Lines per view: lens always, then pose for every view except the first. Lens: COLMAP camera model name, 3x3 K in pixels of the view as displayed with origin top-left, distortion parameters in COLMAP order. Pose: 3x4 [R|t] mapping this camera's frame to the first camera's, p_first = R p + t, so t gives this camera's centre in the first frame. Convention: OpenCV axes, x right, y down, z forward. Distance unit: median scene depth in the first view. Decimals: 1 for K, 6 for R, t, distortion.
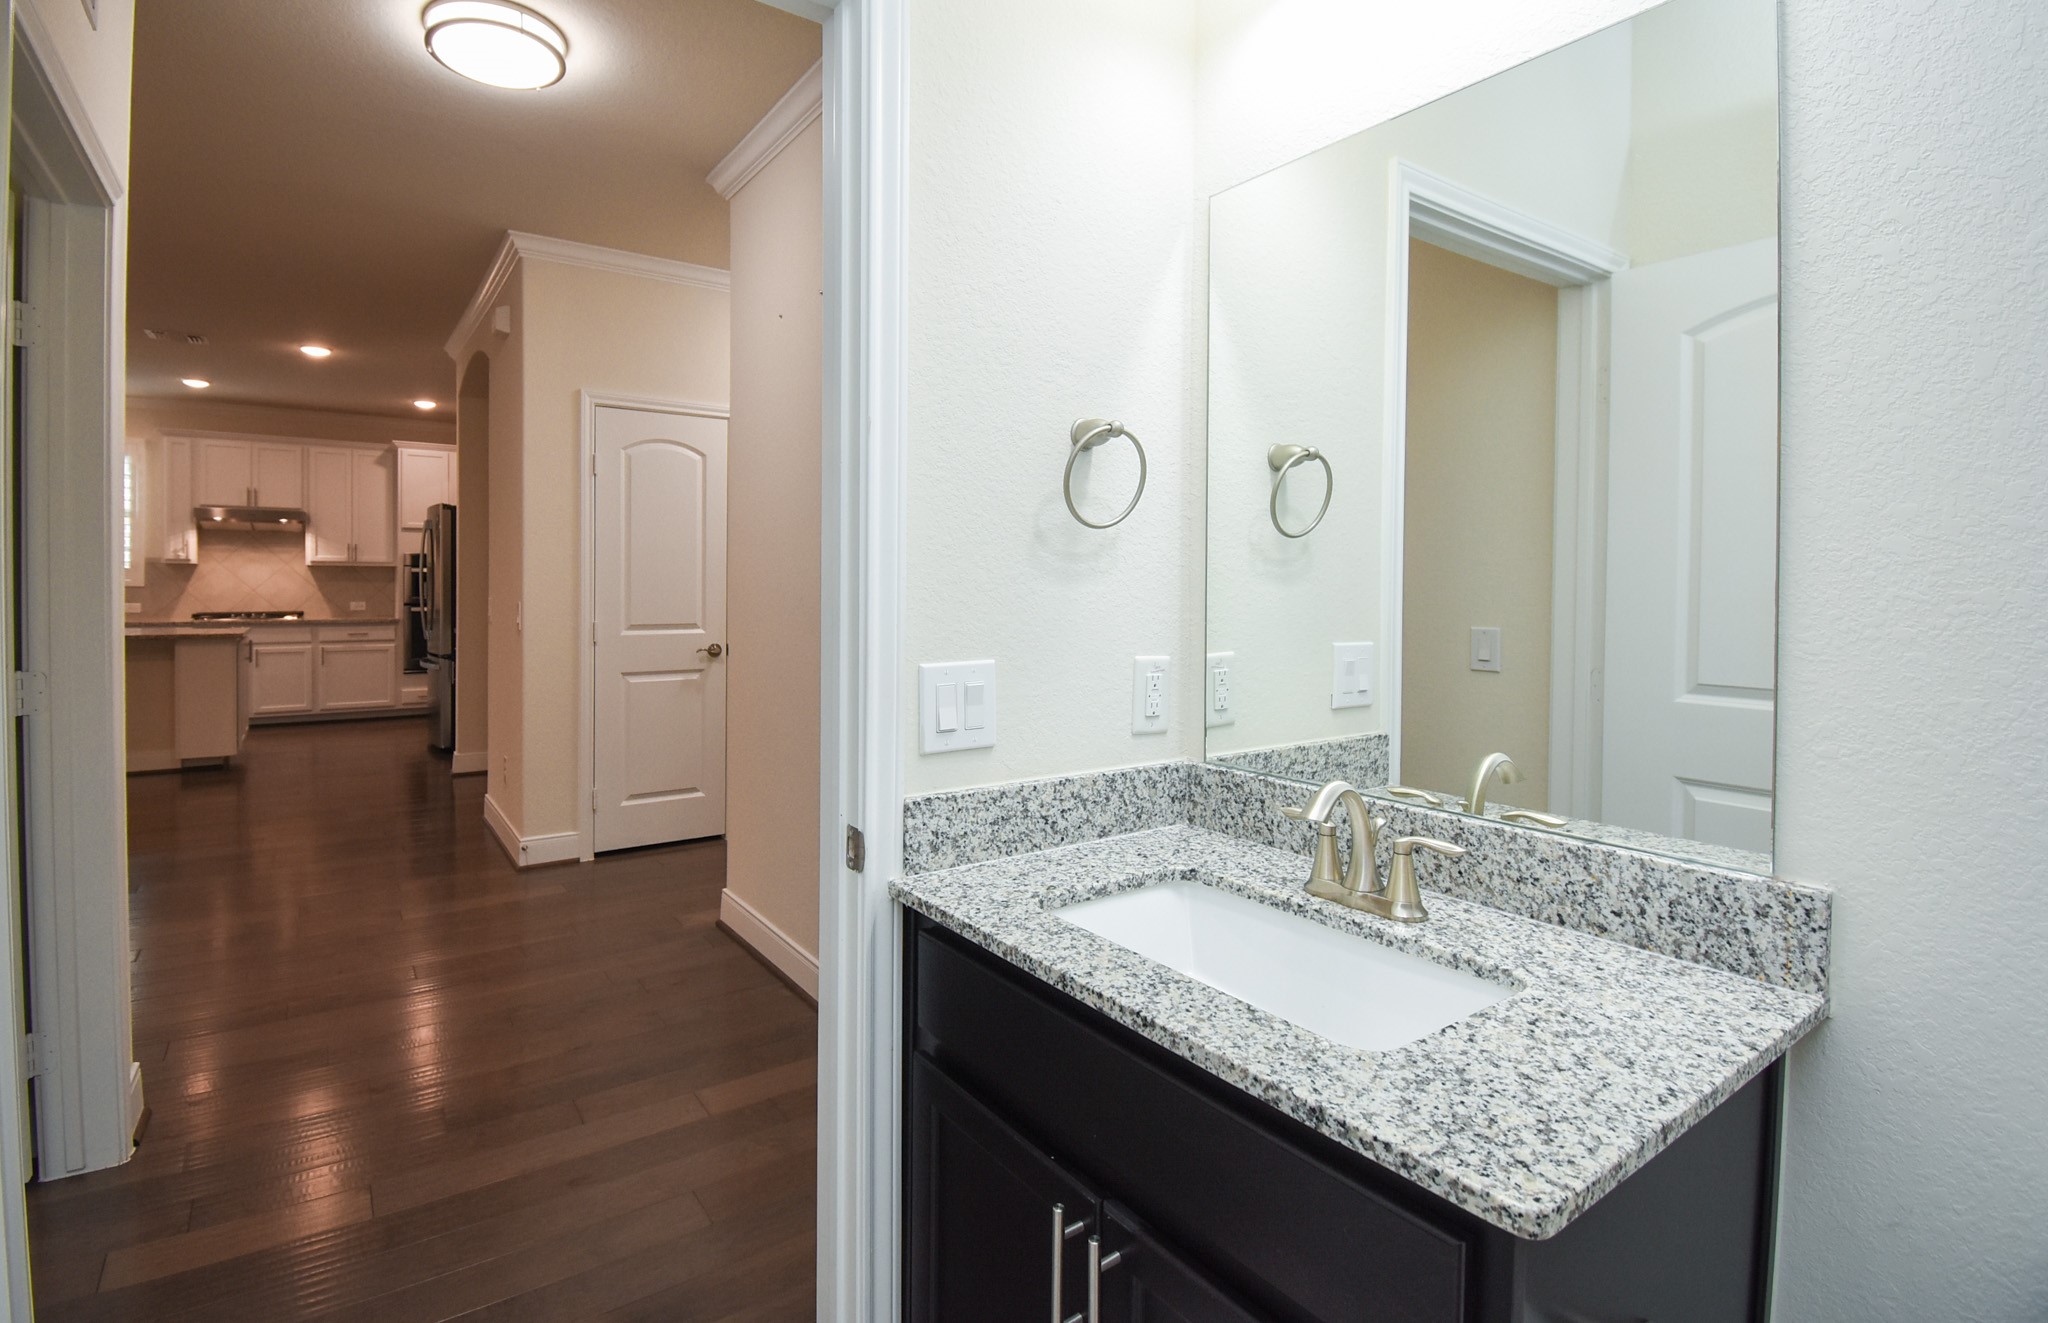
lens RADIAL K [[986.8, 0, 974.8], [0, 986.8, 605.5], [0, 0, 1]] dist [-0.001245, -0.002282]
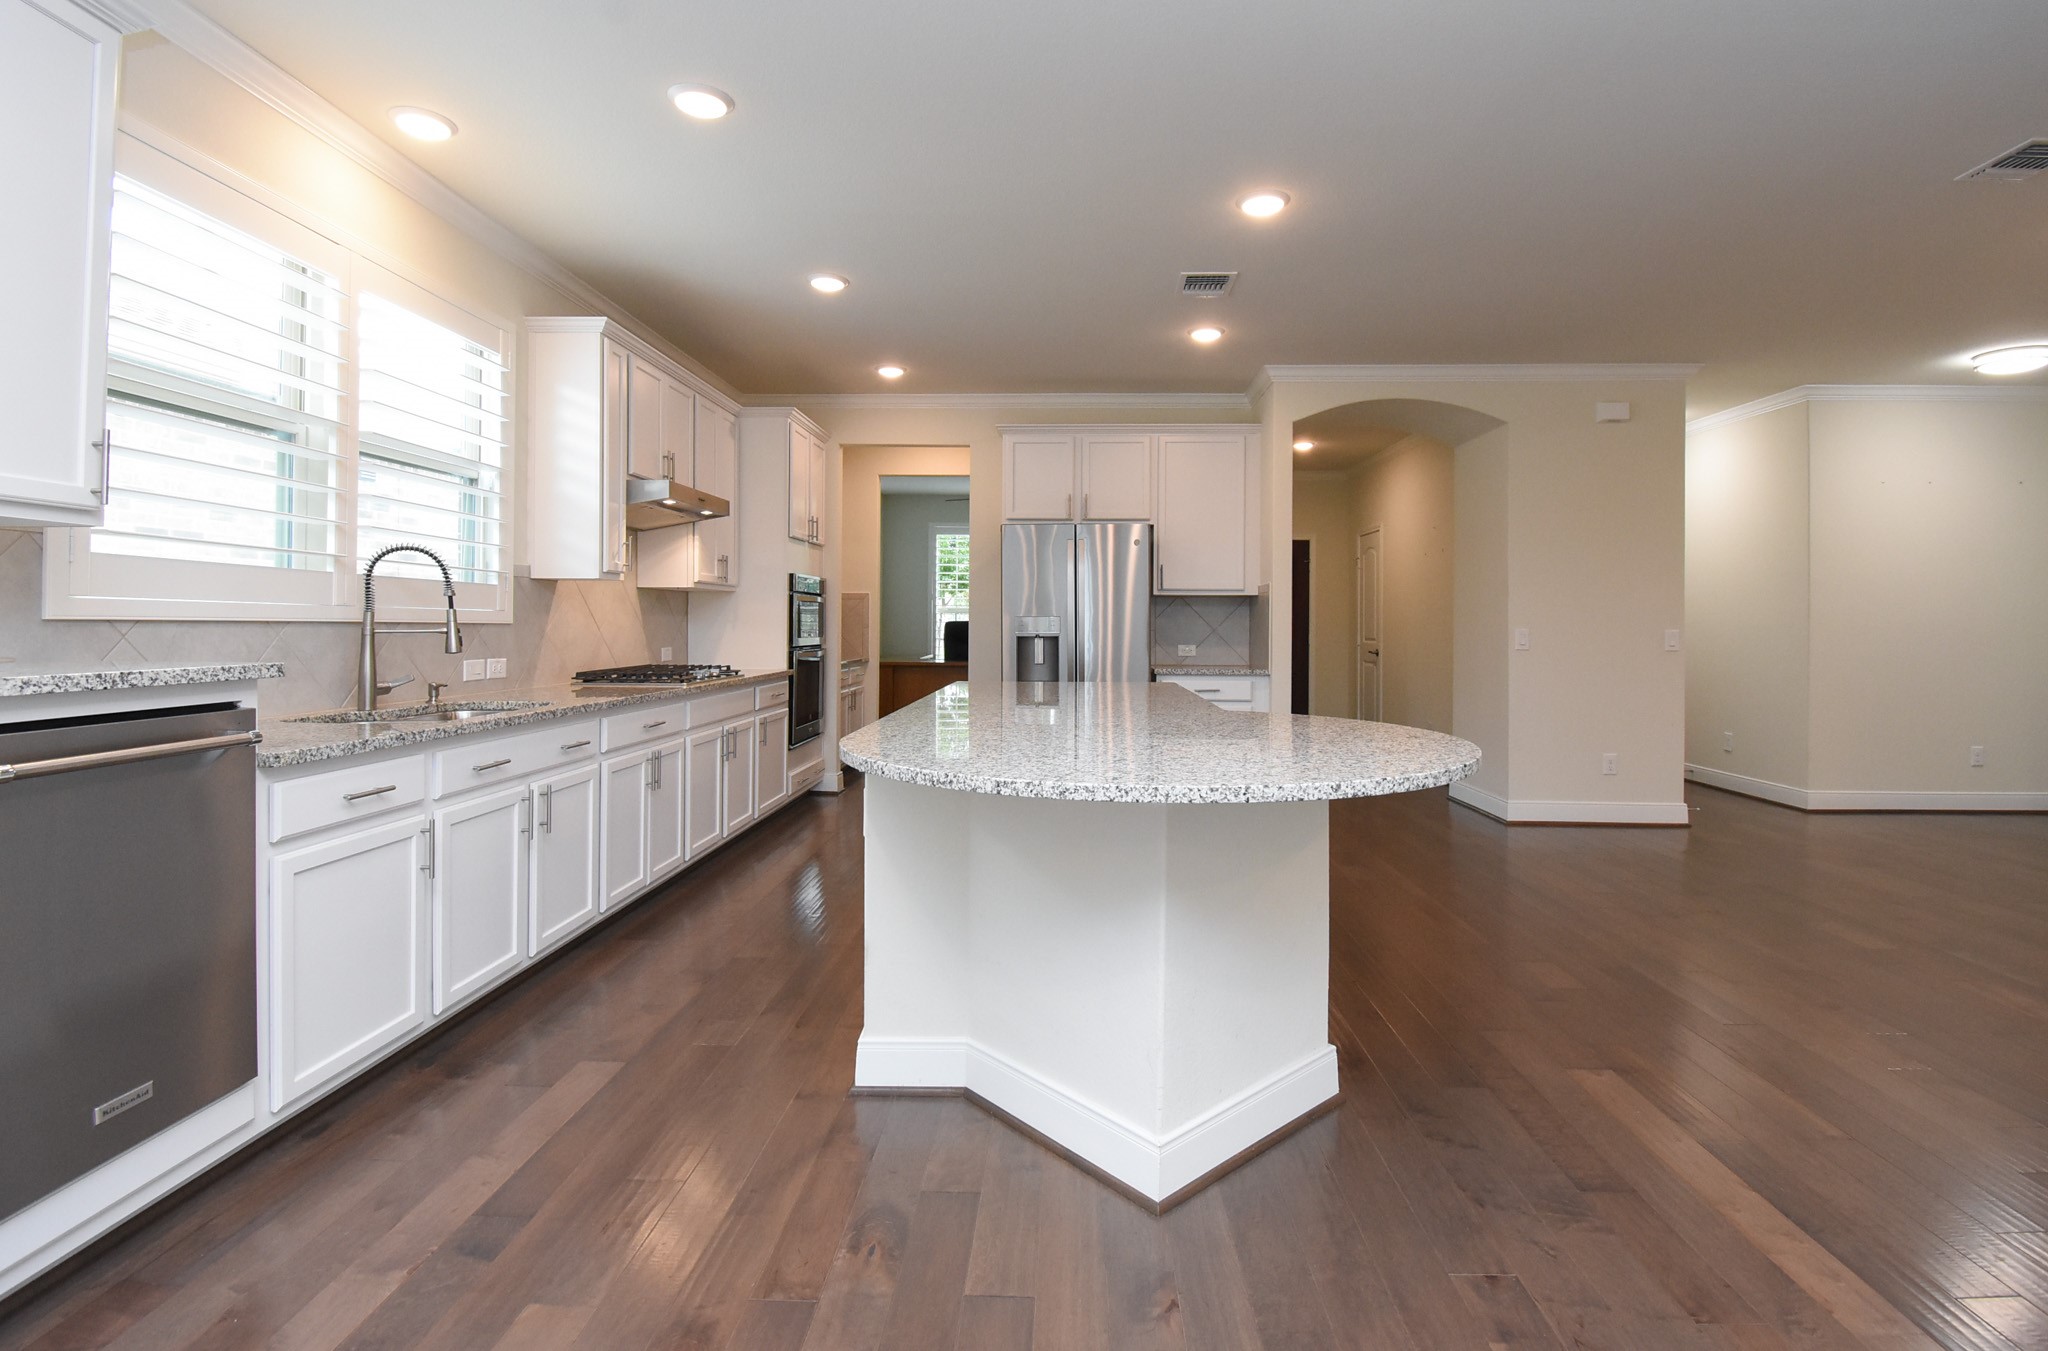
lens RADIAL K [[954.3, 0, 1043.8], [0, 954.3, 615.3], [0, 0, 1]] dist [0.002202, -0.014210]
pose [[0.588475, 0.000773, 0.808515, -1.041334], [0.017043, 0.999765, -0.013360, -0.012367], [-0.808336, 0.021642, 0.588323, 0.488980]]
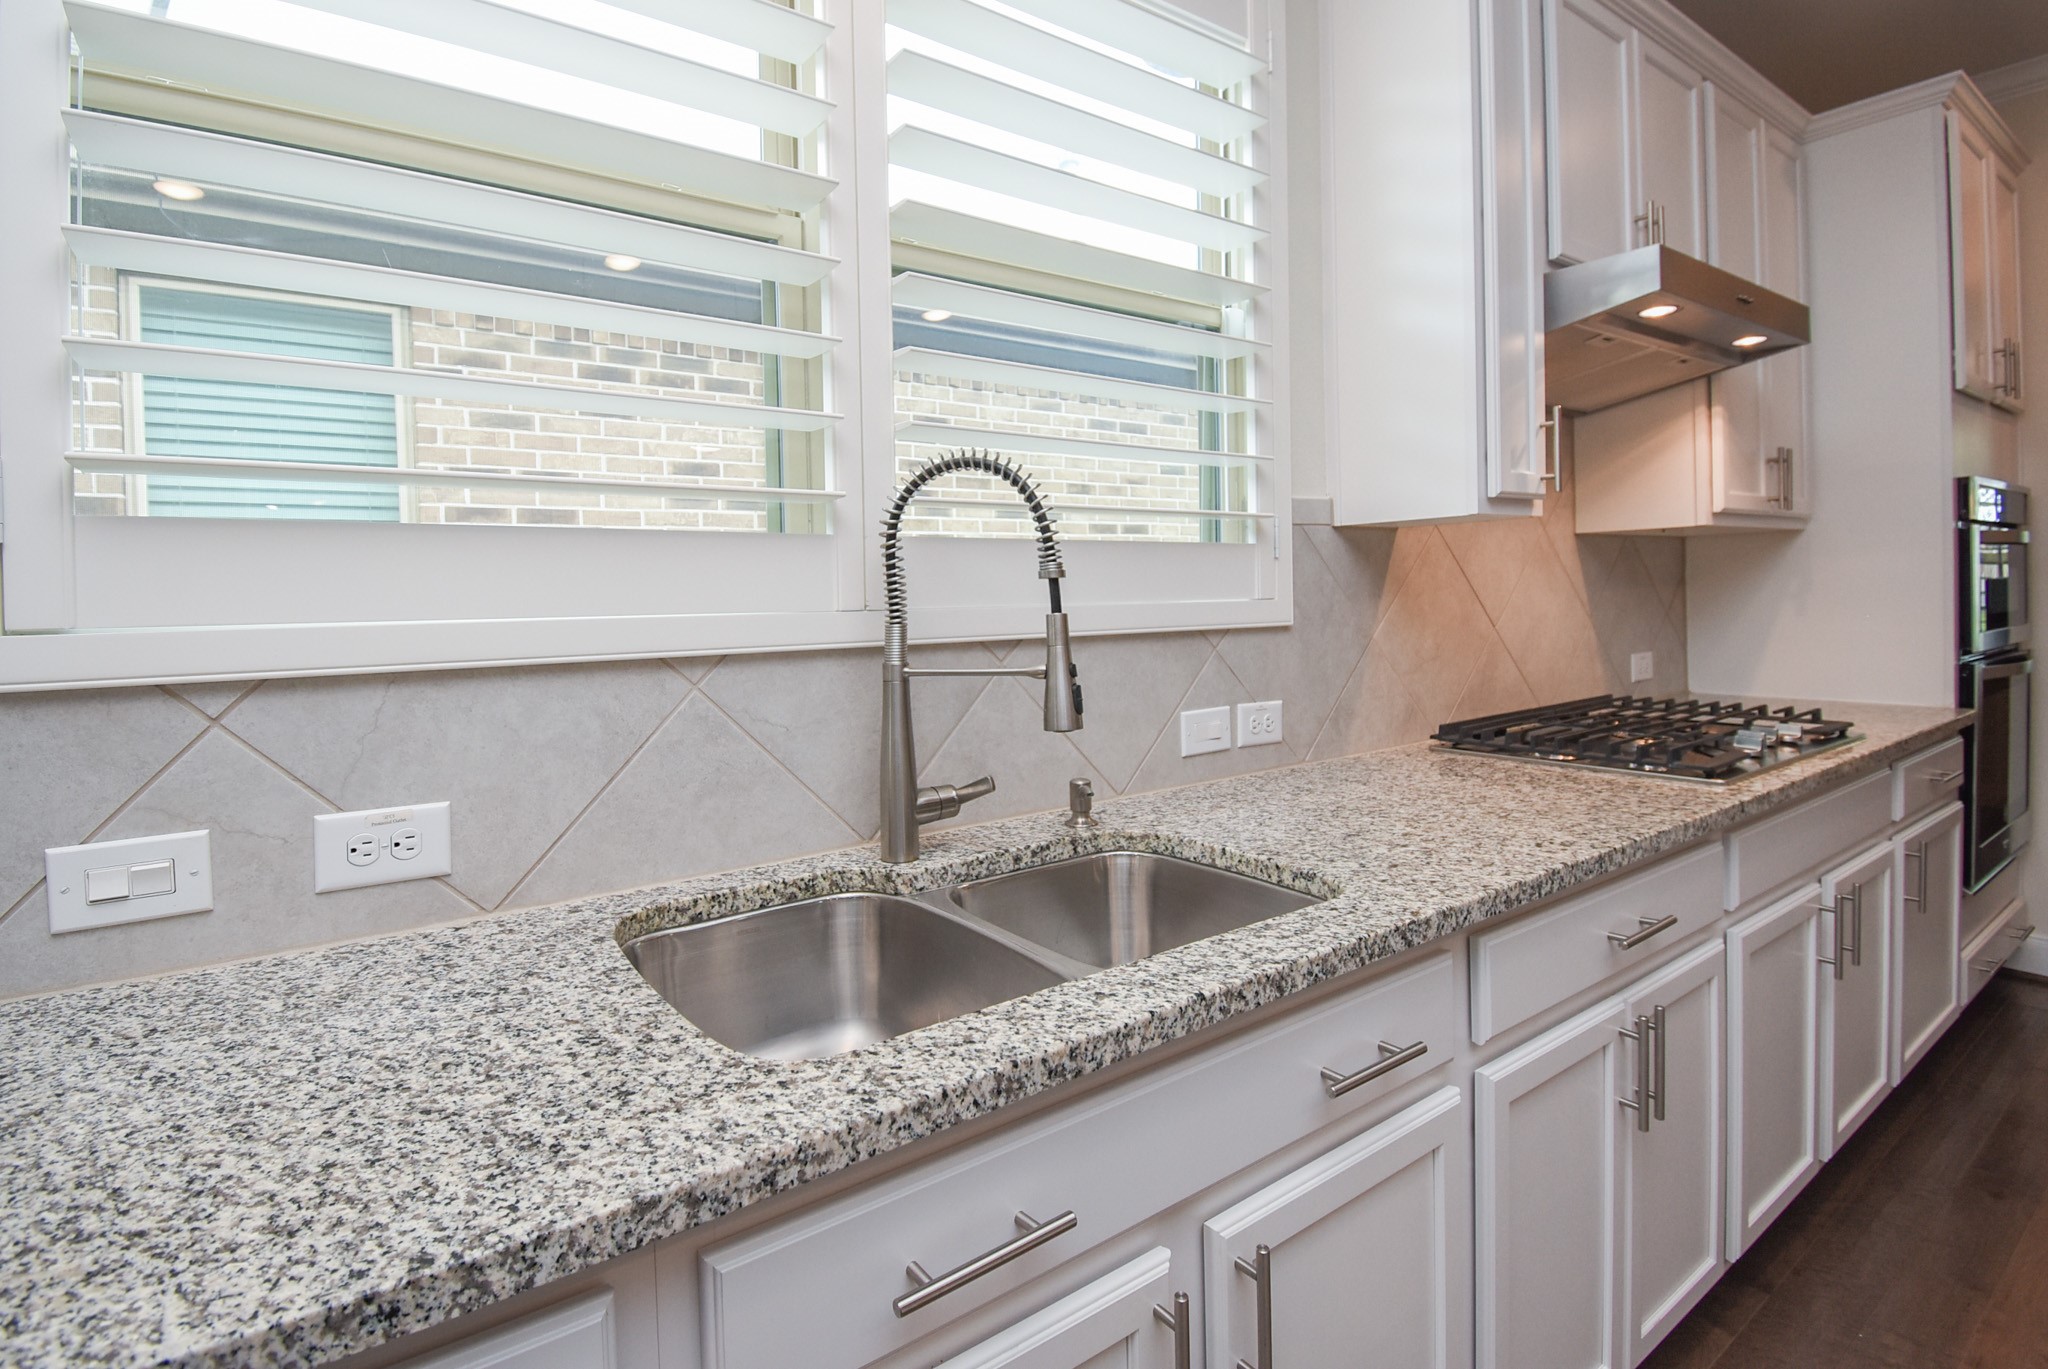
lens RADIAL K [[988.7, 0, 996.1], [0, 988.7, 615.3], [0, 0, 1]] dist [-0.002555, -0.008823]
pose [[0.999372, -0.033514, 0.011515, -0.888306], [0.033483, 0.999435, 0.002811, -0.024039], [-0.011603, -0.002424, 0.999930, 0.747758]]
